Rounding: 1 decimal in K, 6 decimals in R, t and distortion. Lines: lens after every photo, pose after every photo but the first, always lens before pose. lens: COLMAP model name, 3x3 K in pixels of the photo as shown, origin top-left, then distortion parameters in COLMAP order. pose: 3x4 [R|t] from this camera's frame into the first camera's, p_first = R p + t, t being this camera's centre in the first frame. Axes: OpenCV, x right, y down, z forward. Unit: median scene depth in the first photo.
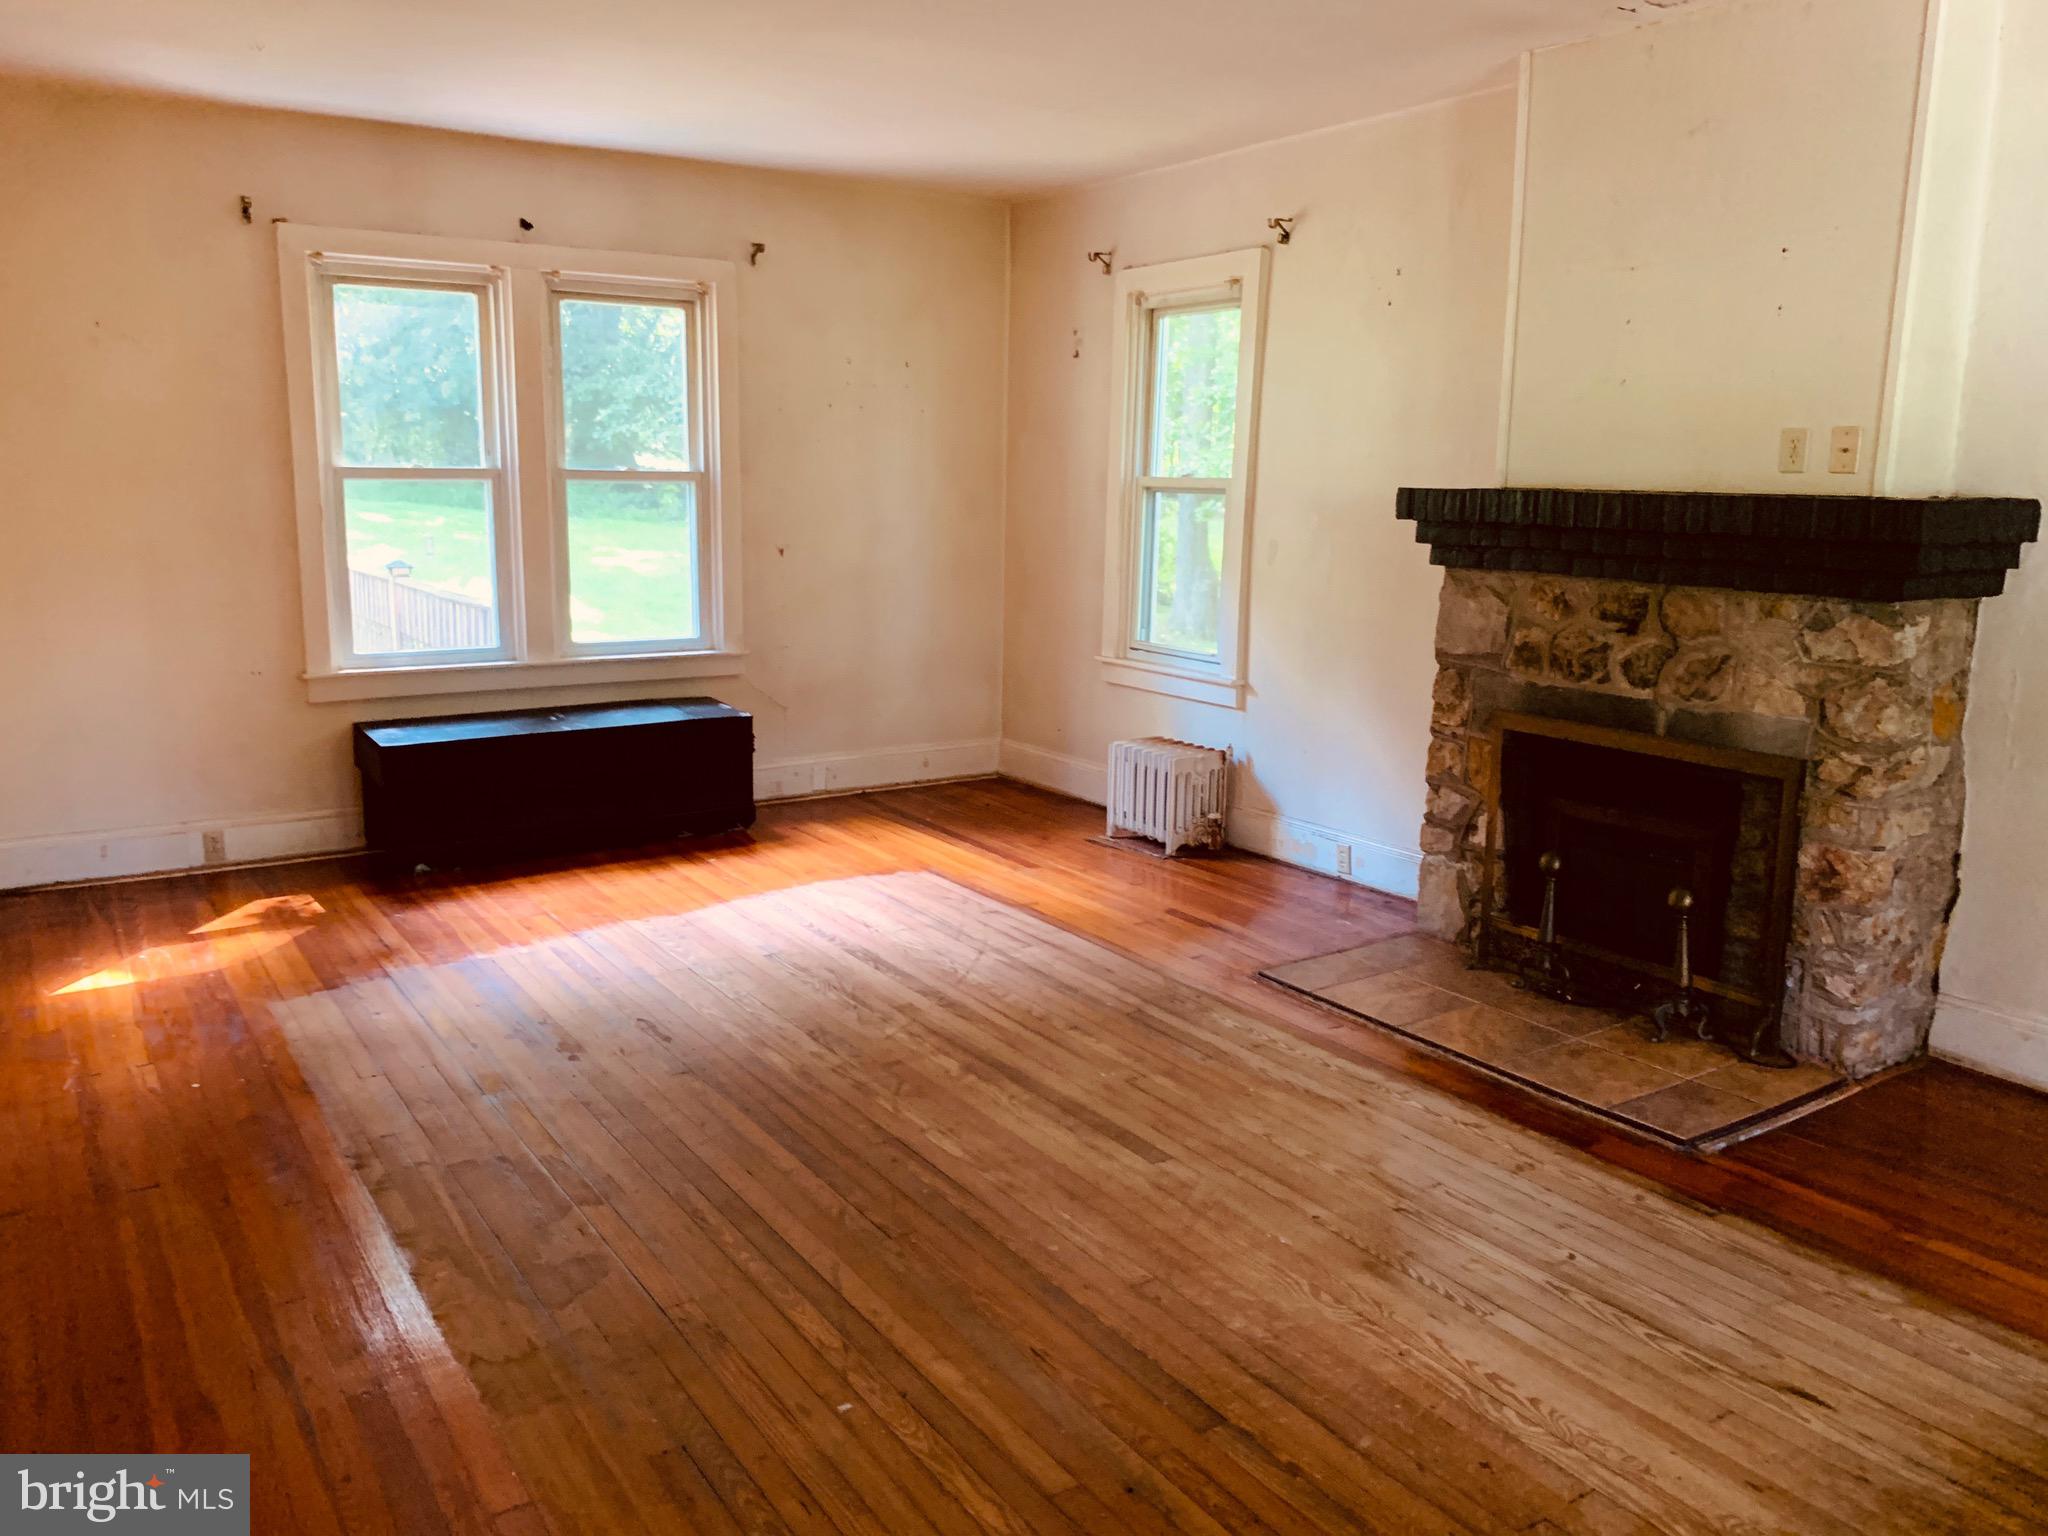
lens RADIAL K [[1536.4, 0, 1016.9], [0, 1536.4, 760.4], [0, 0, 1]] dist [0.009508, -0.010187]
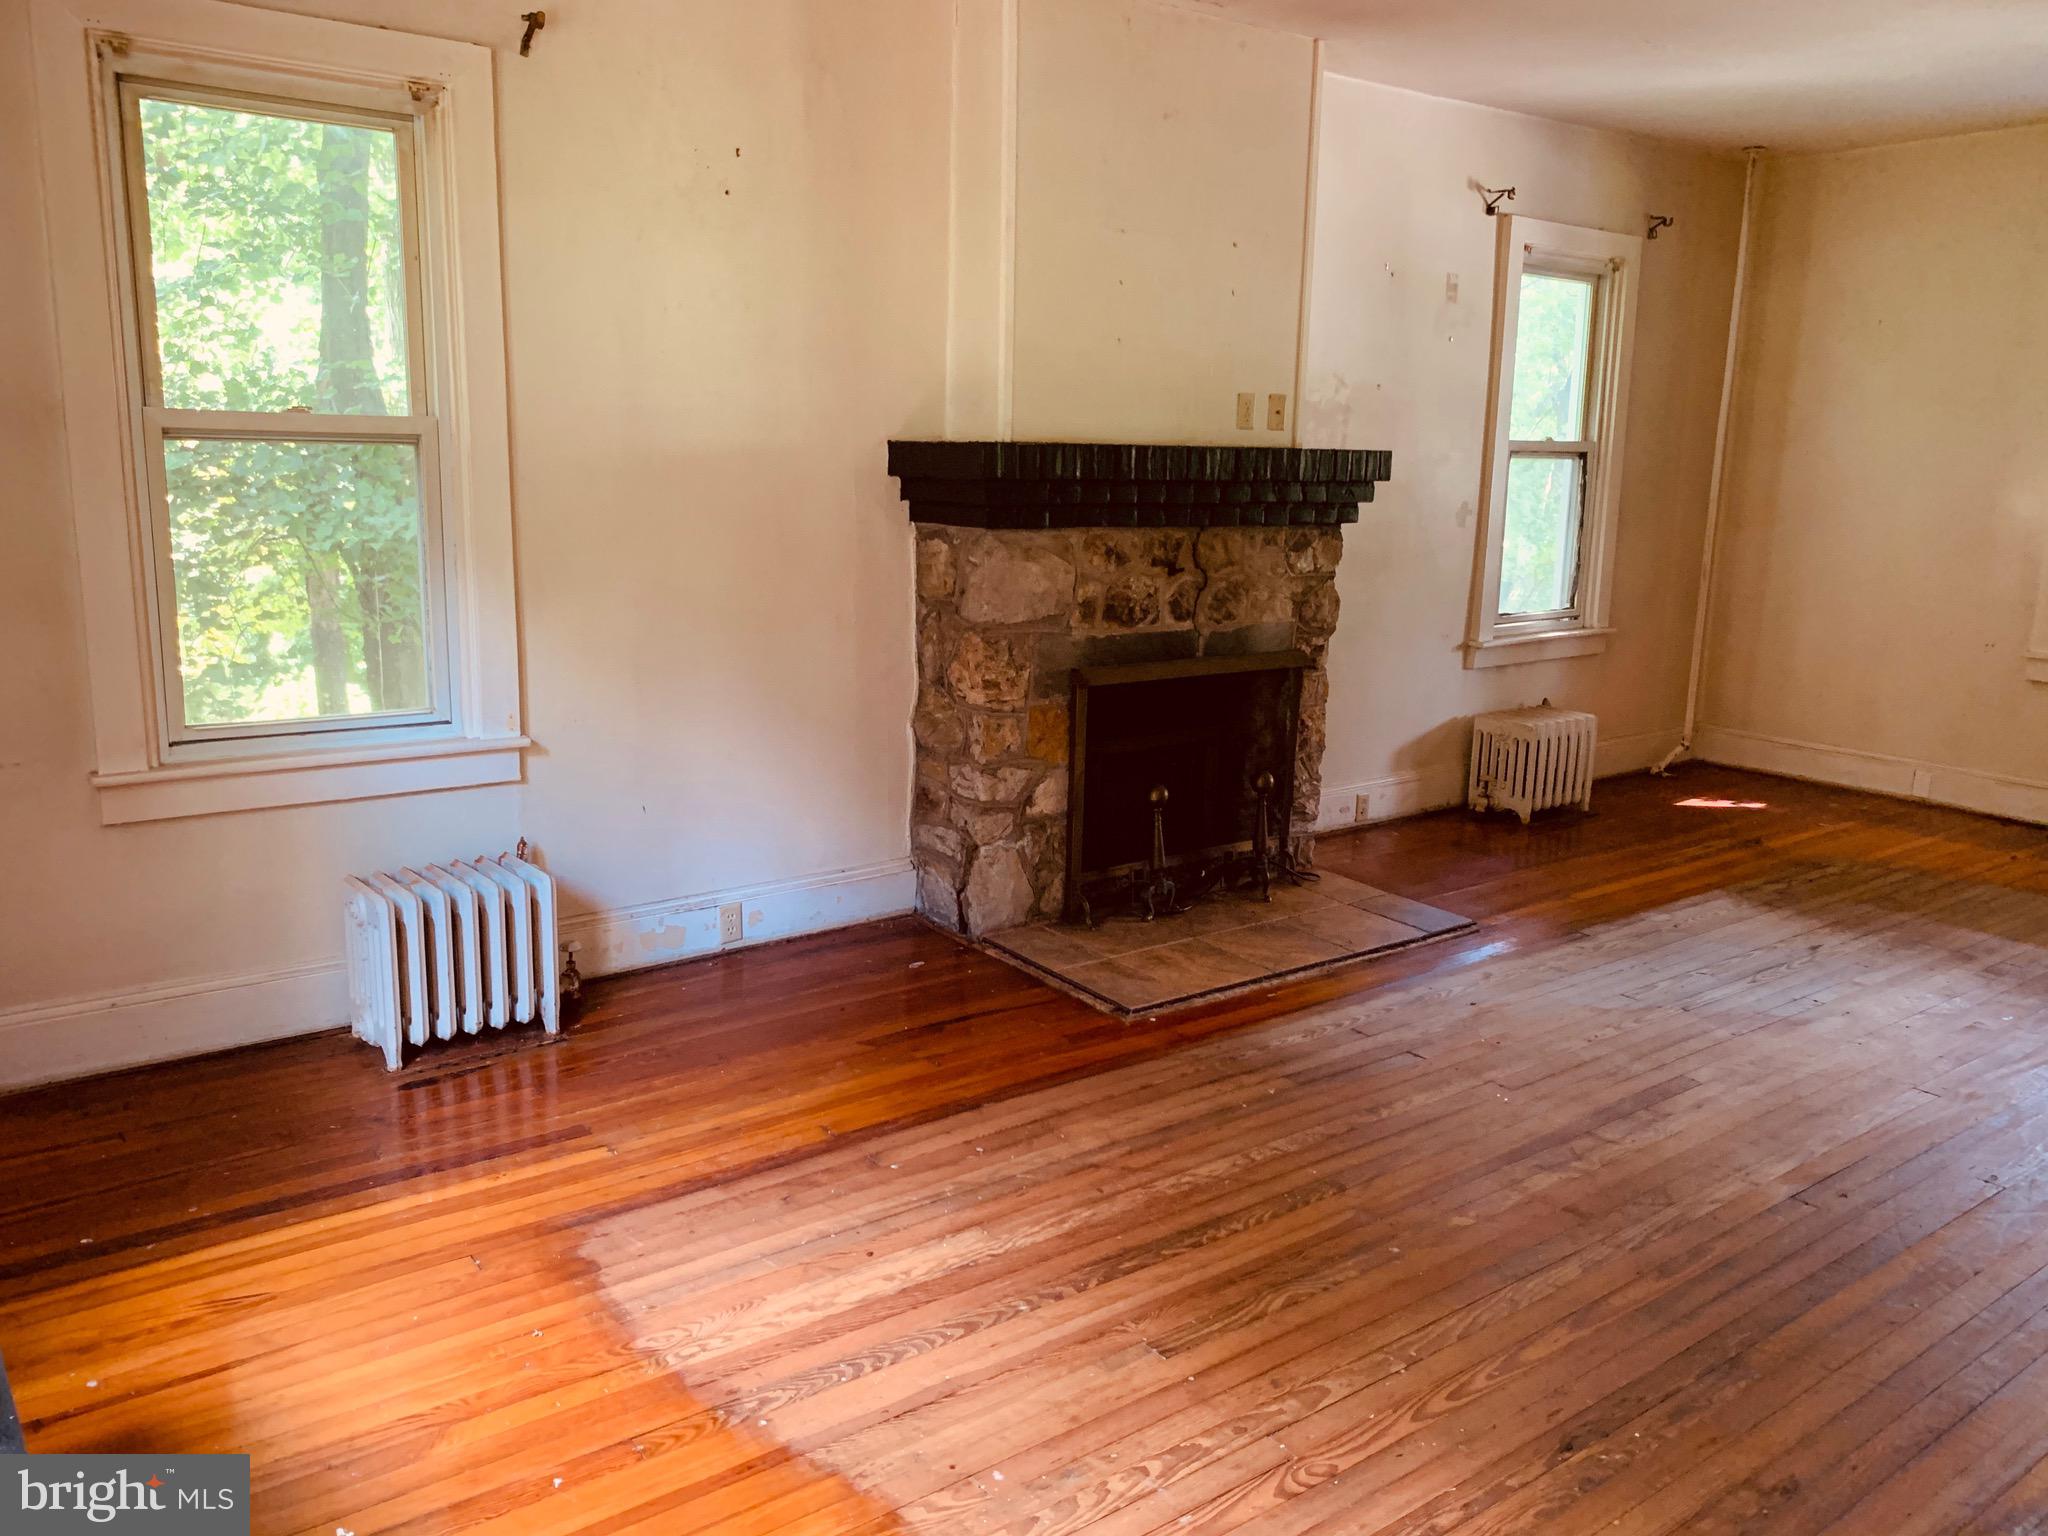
lens RADIAL K [[1536.4, 0, 1018.5], [0, 1536.4, 766.4], [0, 0, 1]] dist [0.009508, -0.010187]
pose [[-0.051024, -0.223850, 0.973287, -0.700997], [0.159664, 0.960193, 0.229208, -0.219401], [-0.985852, 0.167094, -0.013252, 1.137280]]
